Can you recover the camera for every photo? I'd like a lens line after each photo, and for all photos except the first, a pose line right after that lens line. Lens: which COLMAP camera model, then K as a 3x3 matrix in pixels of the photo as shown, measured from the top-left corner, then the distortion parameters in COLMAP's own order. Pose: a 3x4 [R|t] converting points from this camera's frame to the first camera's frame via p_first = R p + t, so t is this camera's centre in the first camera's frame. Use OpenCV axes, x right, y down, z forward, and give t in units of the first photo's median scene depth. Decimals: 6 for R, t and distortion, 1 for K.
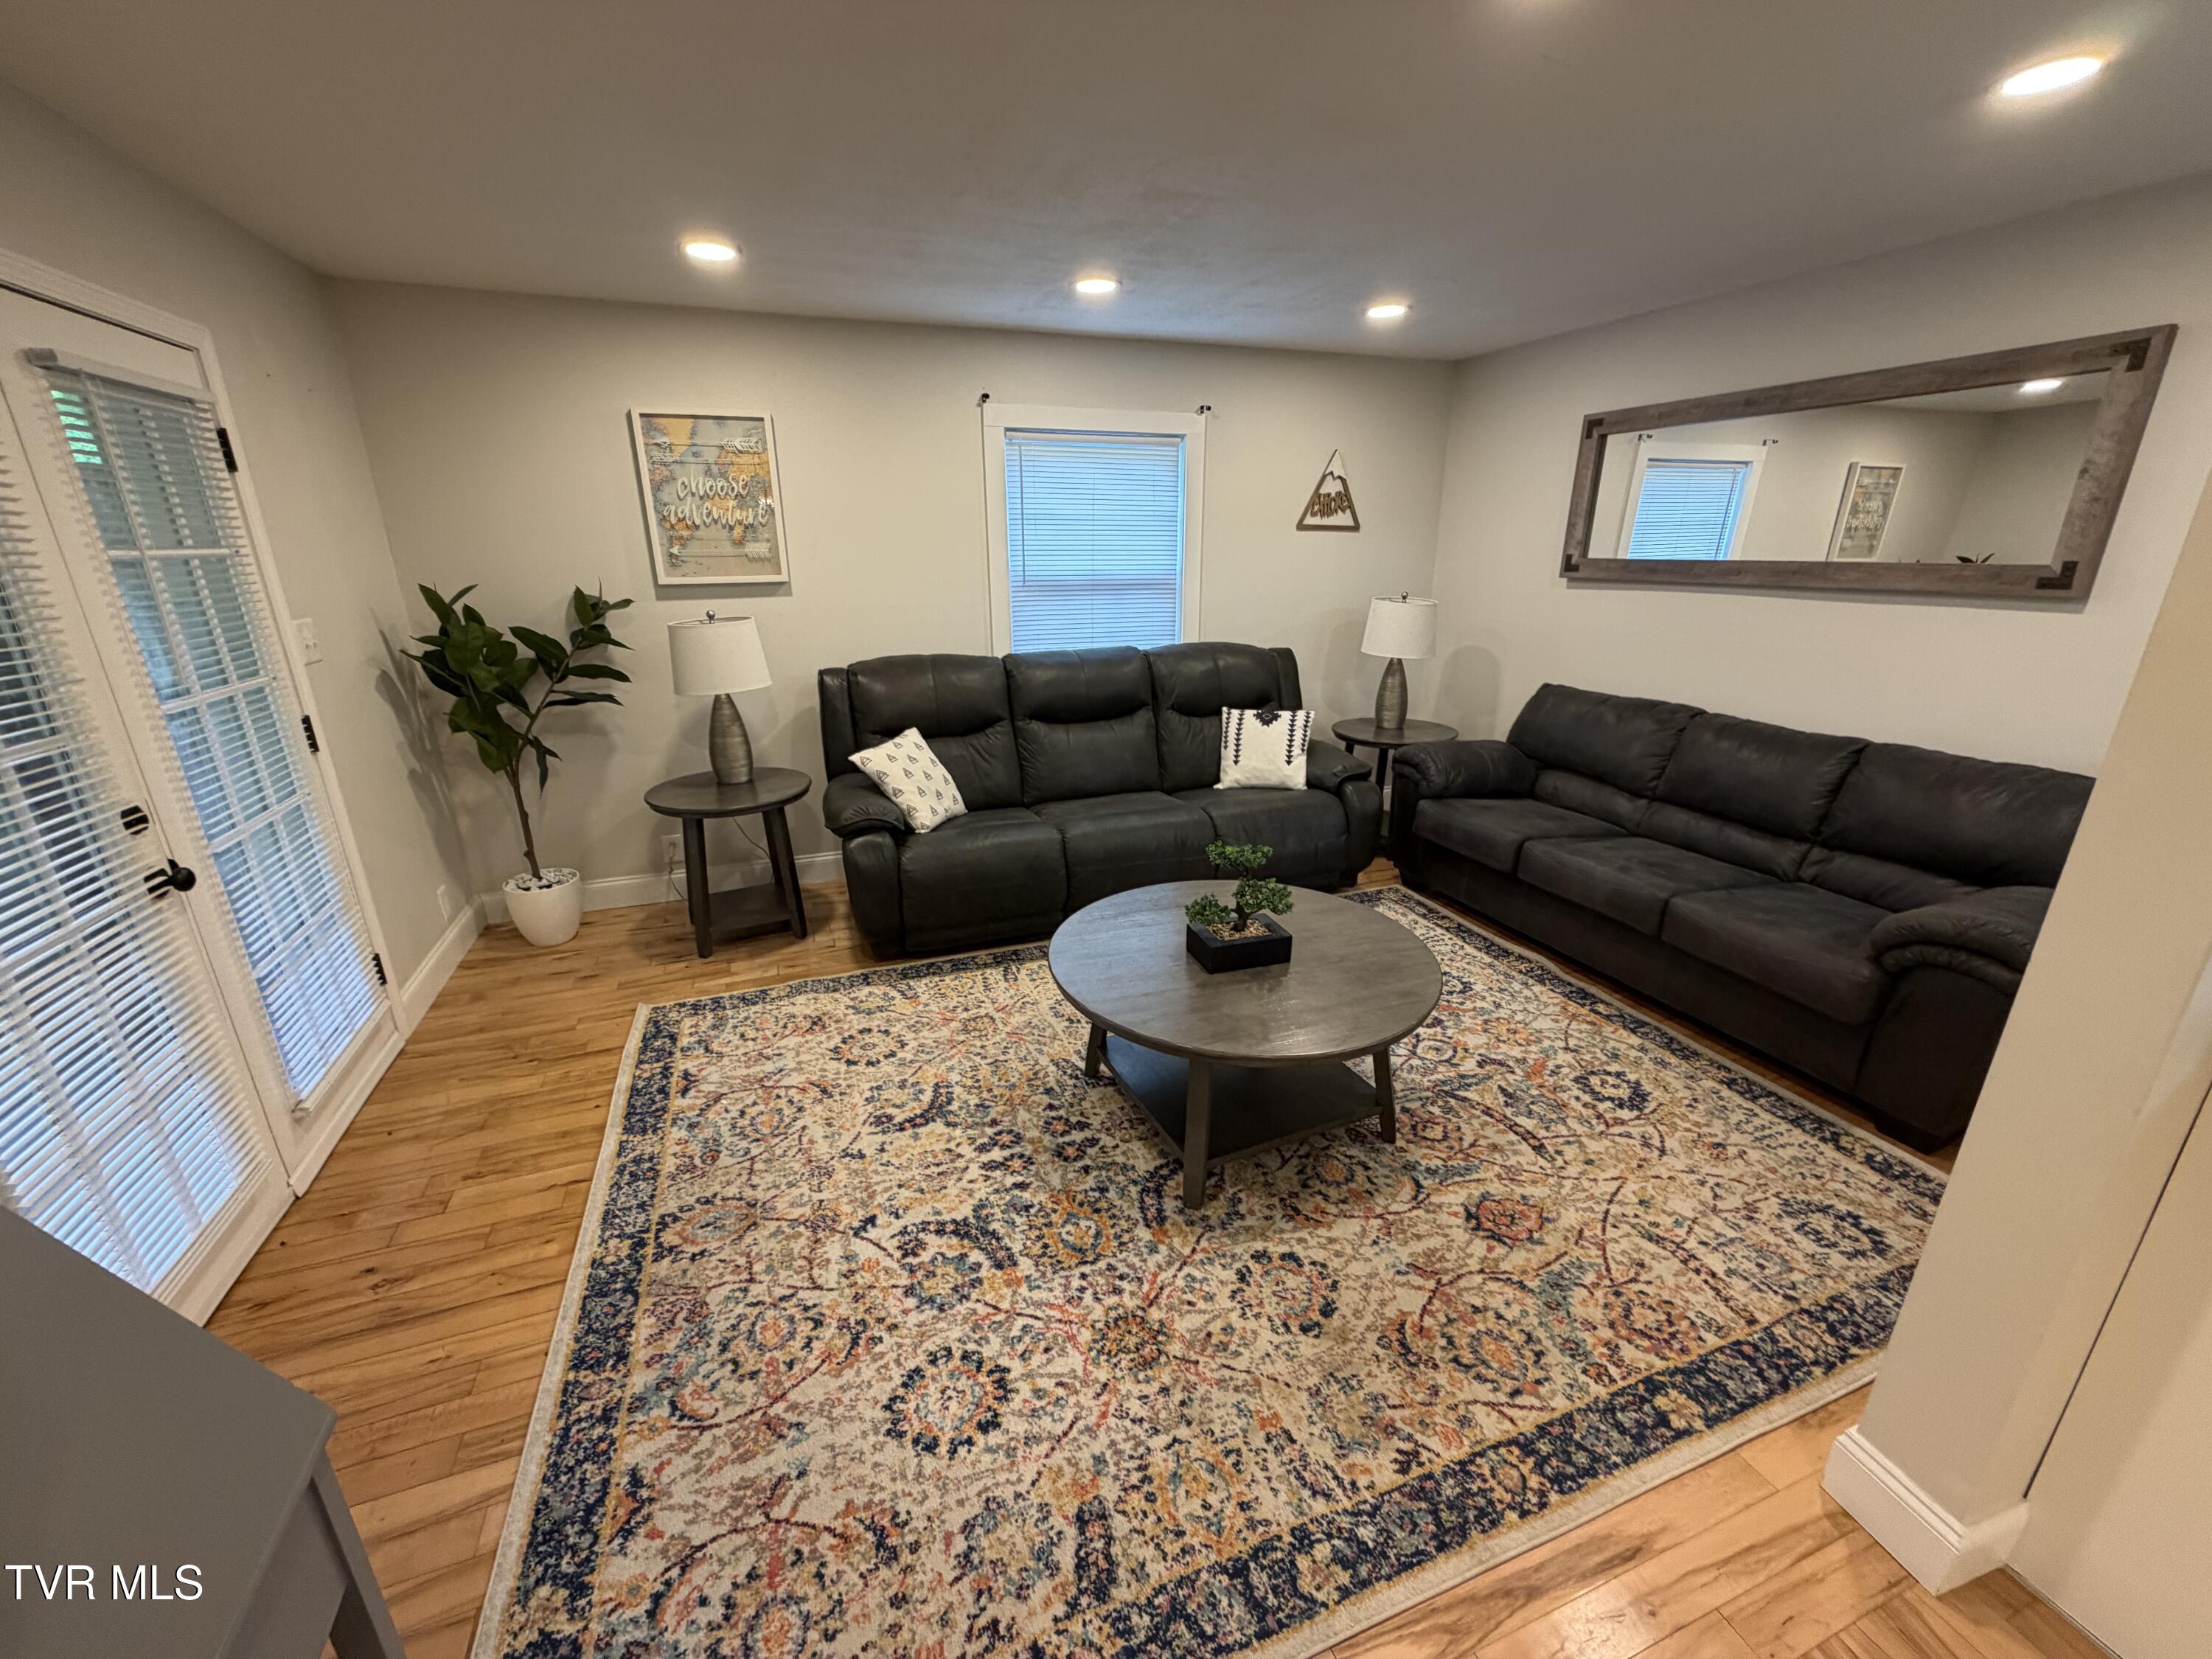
lens RADIAL K [[879.5, 0, 1100.9], [0, 879.5, 834.2], [0, 0, 1]] dist [-0.002945, 0.000549]
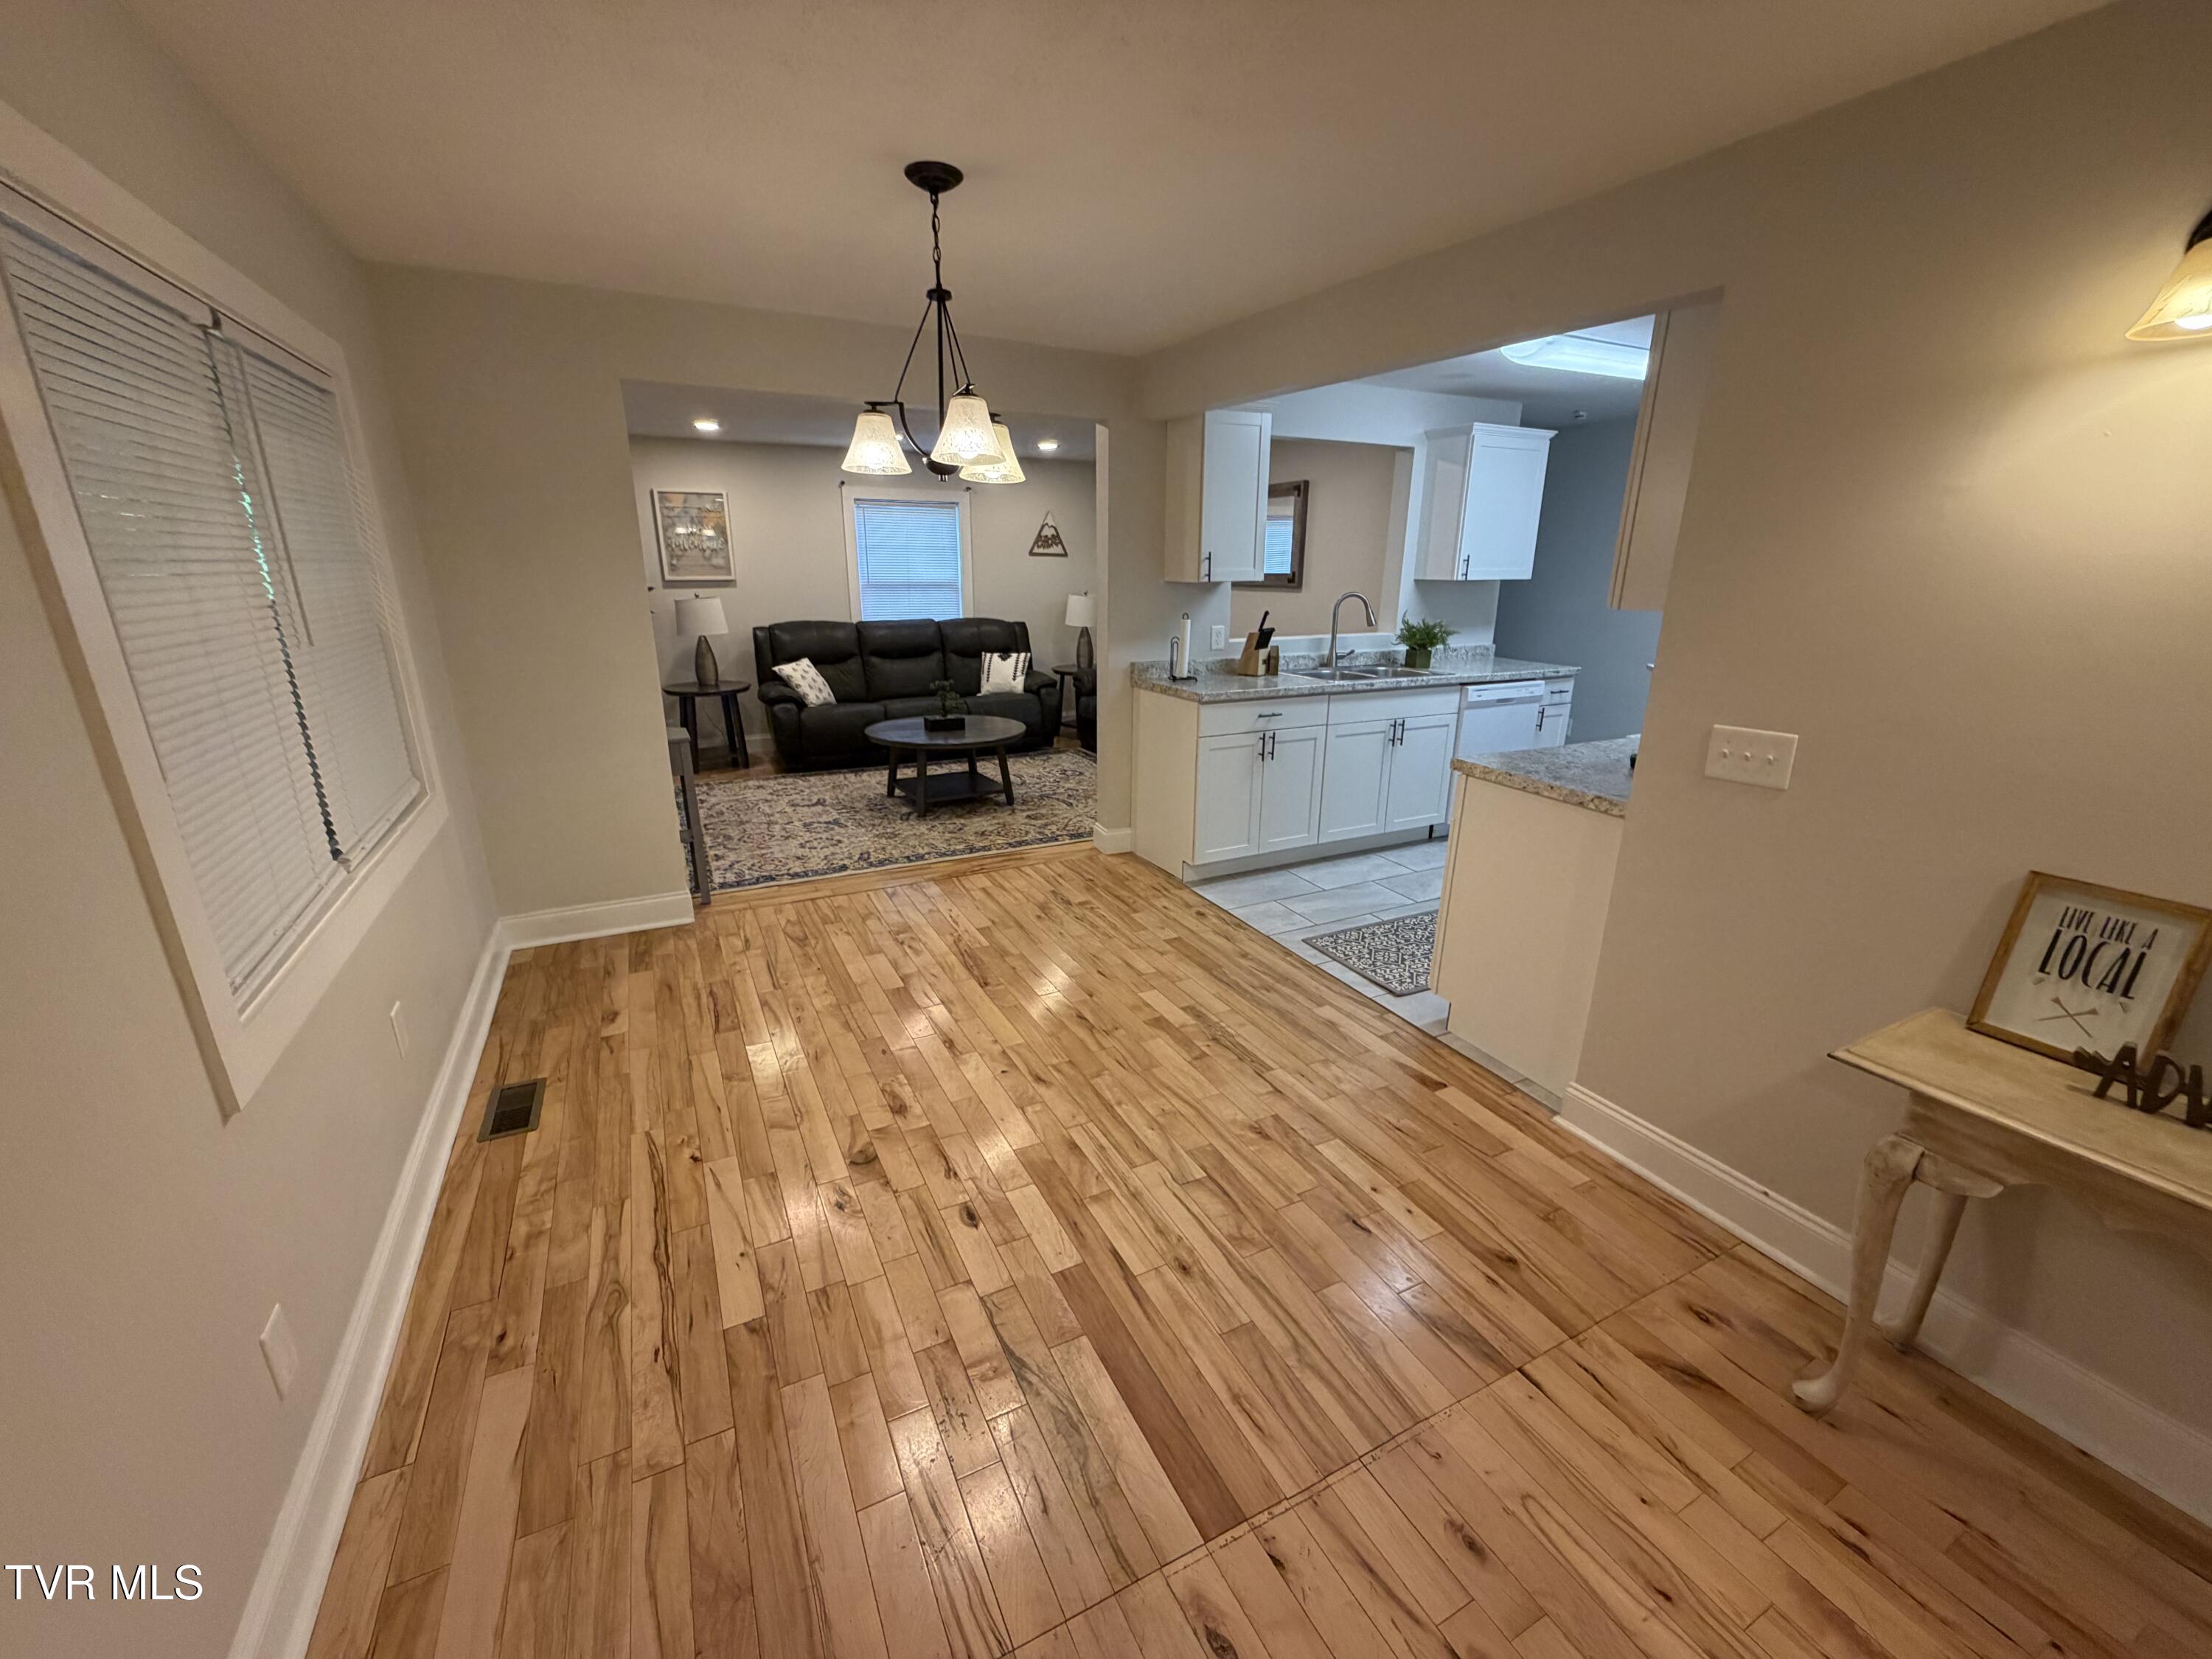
lens RADIAL K [[879.5, 0, 1103.2], [0, 879.5, 826.7], [0, 0, 1]] dist [-0.002945, 0.000549]
pose [[0.993389, -0.021944, 0.112679, 0.207047], [0.025476, 0.999225, -0.030002, 0.327754], [-0.111934, 0.032674, 0.993178, -0.966942]]
